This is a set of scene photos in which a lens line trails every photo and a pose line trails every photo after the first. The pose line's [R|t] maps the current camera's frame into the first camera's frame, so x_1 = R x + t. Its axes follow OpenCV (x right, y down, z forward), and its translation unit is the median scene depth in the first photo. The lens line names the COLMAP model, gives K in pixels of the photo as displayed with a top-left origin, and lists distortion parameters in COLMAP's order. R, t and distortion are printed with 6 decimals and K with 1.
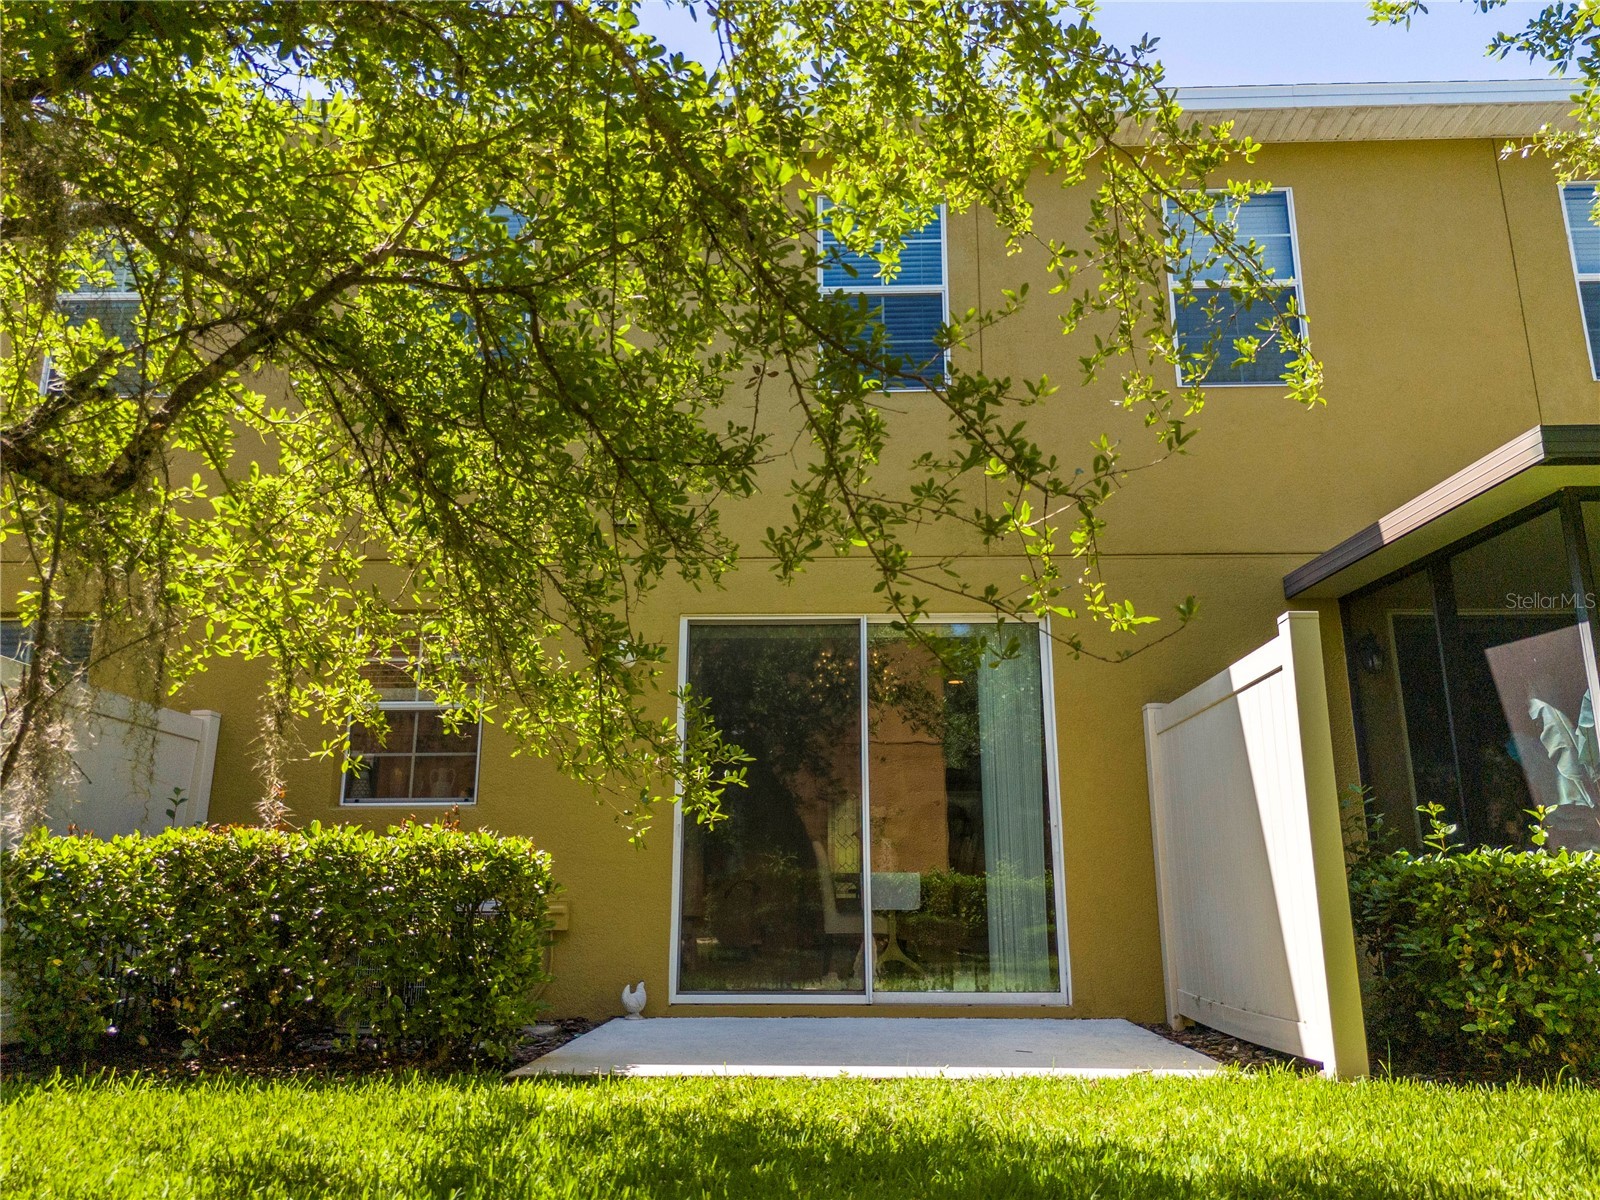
lens RADIAL K [[1186.9, 0, 800.4], [0, 1186.9, 600.2], [0, 0, 1]] dist [0.062190, -0.053771]
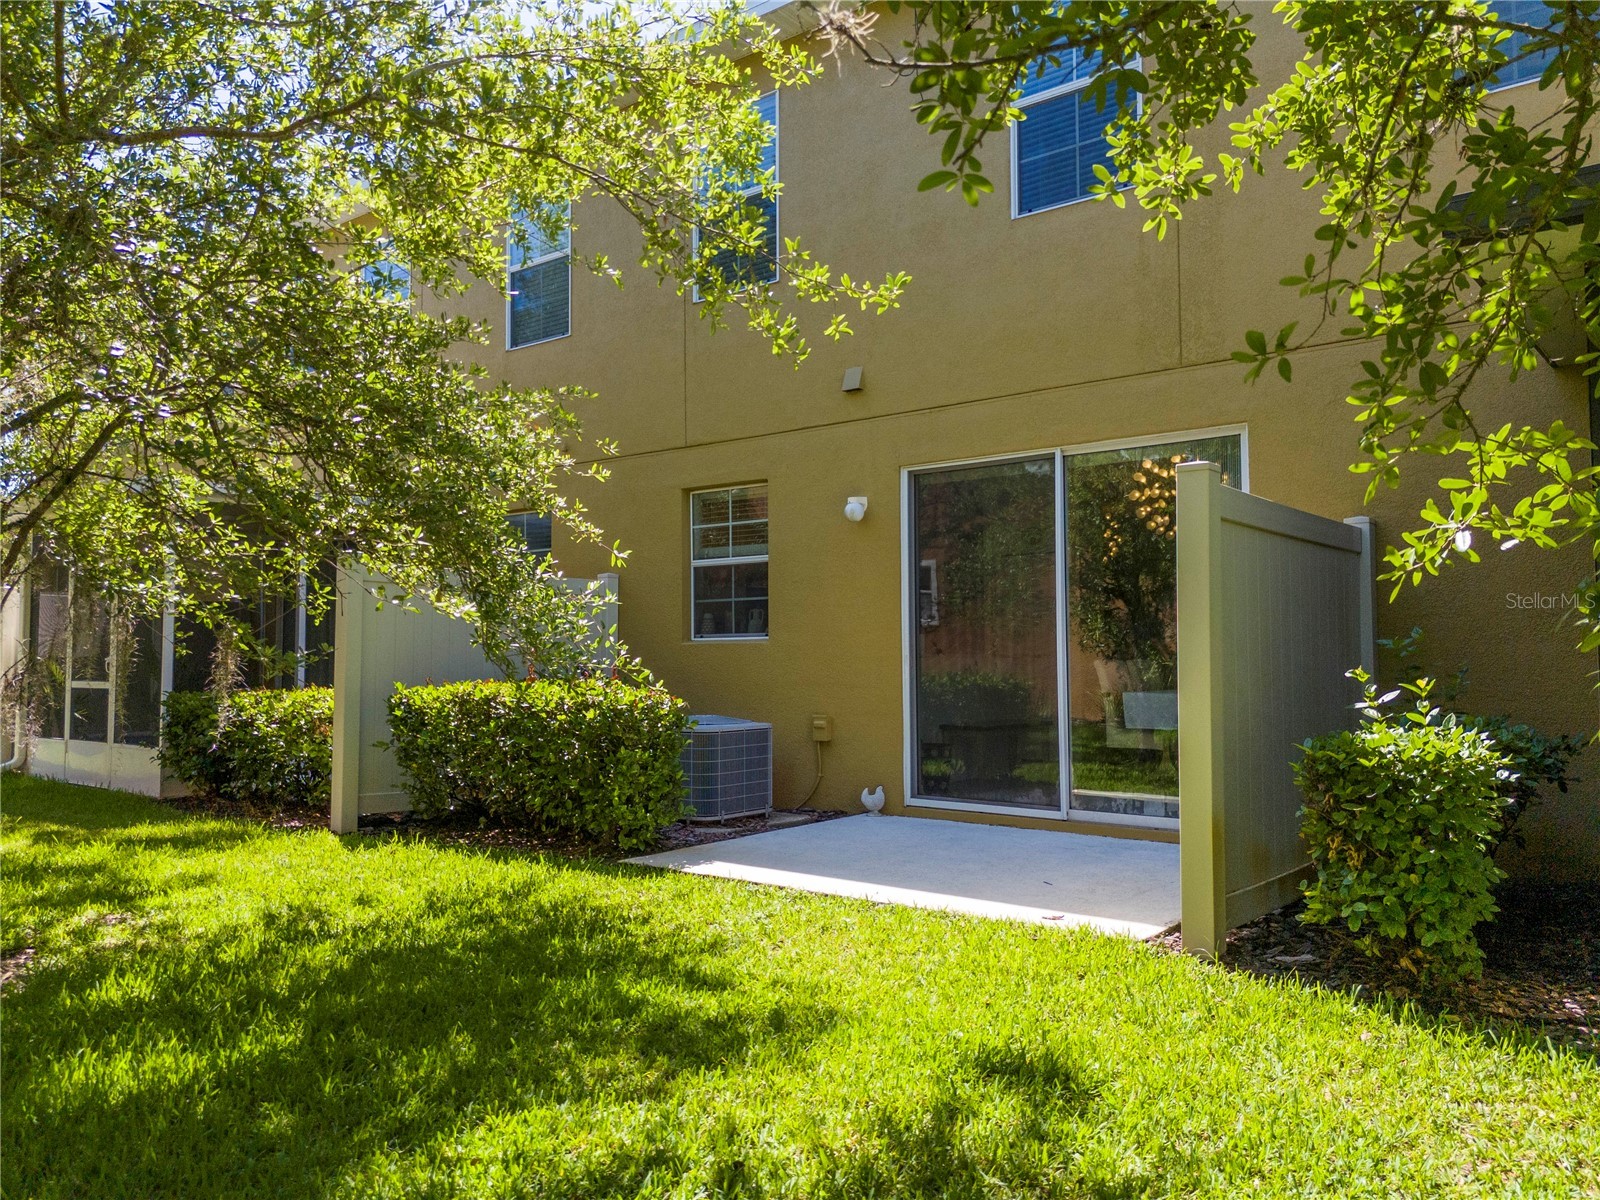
lens RADIAL K [[1186.9, 0, 800.4], [0, 1186.9, 598.9], [0, 0, 1]] dist [0.062190, -0.053771]
pose [[0.787424, -0.034130, -0.615466, 0.539526], [0.154853, 0.977399, 0.143917, -0.045005], [0.596644, -0.208630, 0.774913, 0.075819]]
